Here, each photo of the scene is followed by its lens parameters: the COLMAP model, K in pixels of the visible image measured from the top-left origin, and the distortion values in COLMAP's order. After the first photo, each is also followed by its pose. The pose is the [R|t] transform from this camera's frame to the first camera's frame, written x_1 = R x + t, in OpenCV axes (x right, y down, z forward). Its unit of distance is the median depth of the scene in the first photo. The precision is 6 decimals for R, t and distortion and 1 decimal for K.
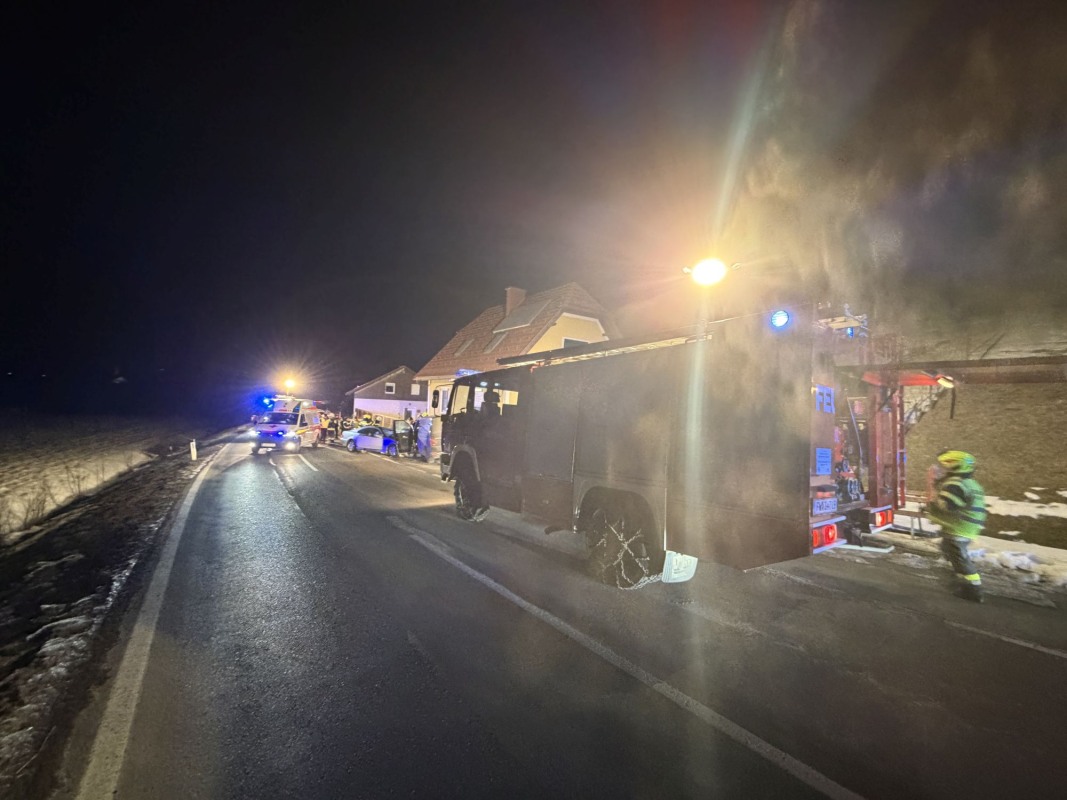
lens RADIAL K [[429.2, 0, 533.5], [0, 429.2, 400.0], [0, 0, 1]] dist [-0.000128, -0.000029]
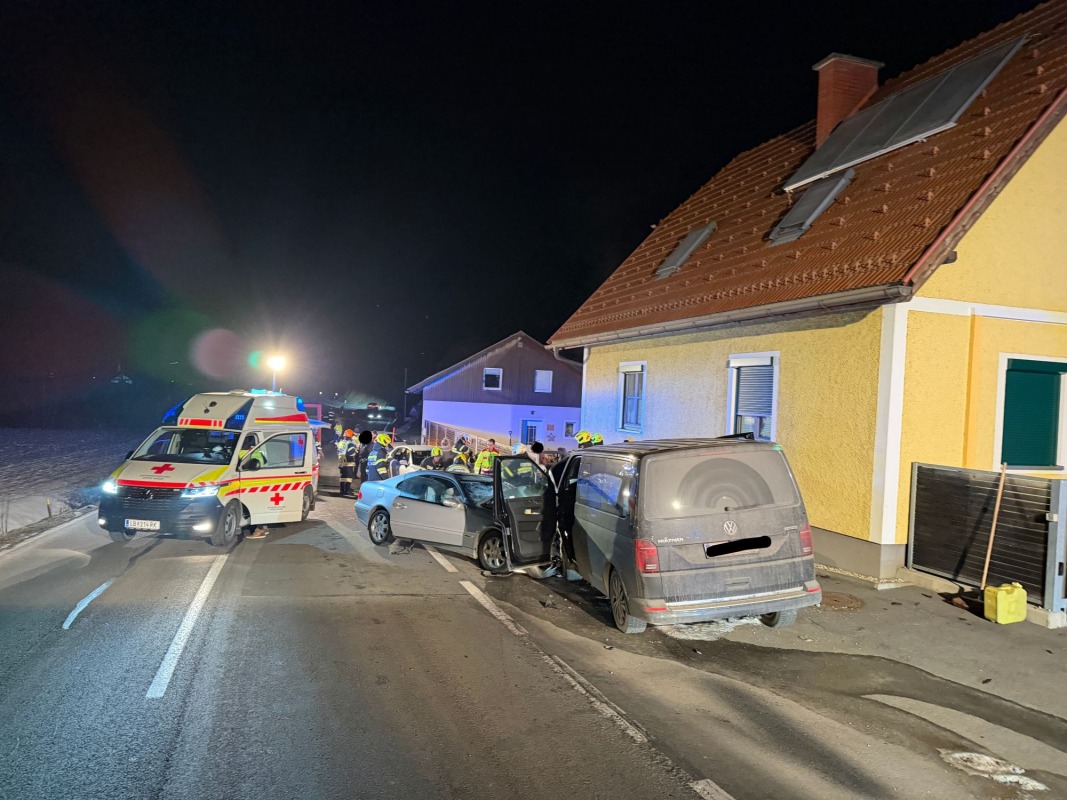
lens RADIAL K [[743.7, 0, 533.5], [0, 743.7, 400.0], [0, 0, 1]] dist [0.000552, 0.000068]
pose [[0.963201, -0.001731, -0.268777, -0.133615], [-0.001561, 0.999926, -0.012037, 0.010922], [0.268778, 0.012014, 0.963127, 0.421543]]
